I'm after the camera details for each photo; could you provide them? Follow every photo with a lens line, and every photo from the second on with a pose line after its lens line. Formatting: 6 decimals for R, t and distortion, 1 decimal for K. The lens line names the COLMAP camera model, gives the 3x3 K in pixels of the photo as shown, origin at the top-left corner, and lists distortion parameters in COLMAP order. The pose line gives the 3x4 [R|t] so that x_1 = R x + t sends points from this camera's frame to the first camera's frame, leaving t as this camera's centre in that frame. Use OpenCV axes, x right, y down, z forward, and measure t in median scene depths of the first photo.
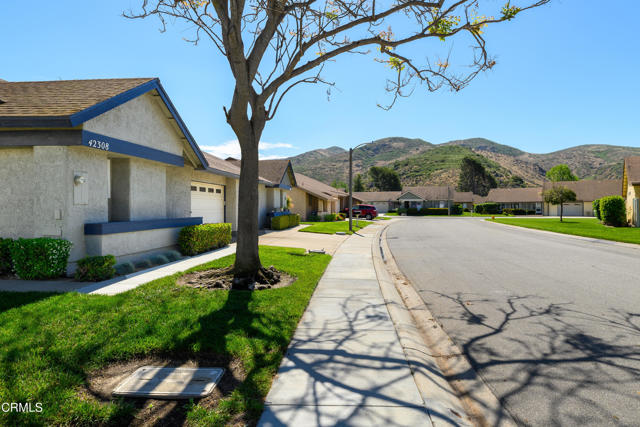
lens RADIAL K [[375.4, 0, 317.8], [0, 375.4, 207.8], [0, 0, 1]] dist [-0.000652, 0.001228]
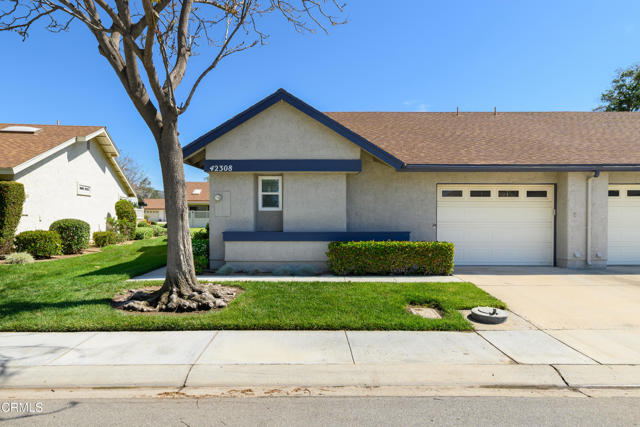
lens RADIAL K [[375.4, 0, 297.4], [0, 375.4, 225.6], [0, 0, 1]] dist [-0.000652, 0.001228]
pose [[0.116617, 0.020268, -0.992970, 0.659996], [-0.002015, 0.999795, 0.020171, -0.004159], [0.993175, -0.000351, 0.116634, 1.070431]]
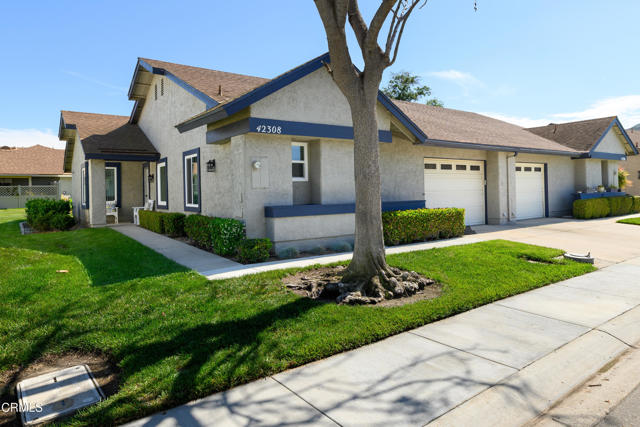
lens RADIAL K [[400.6, 0, 321.1], [0, 400.6, 189.7], [0, 0, 1]] dist [-0.008417, -0.003011]
pose [[0.673225, -0.013289, -0.739318, 0.303910], [0.015350, 0.999874, -0.003994, 0.002195], [0.739278, -0.008659, 0.673344, 0.358928]]
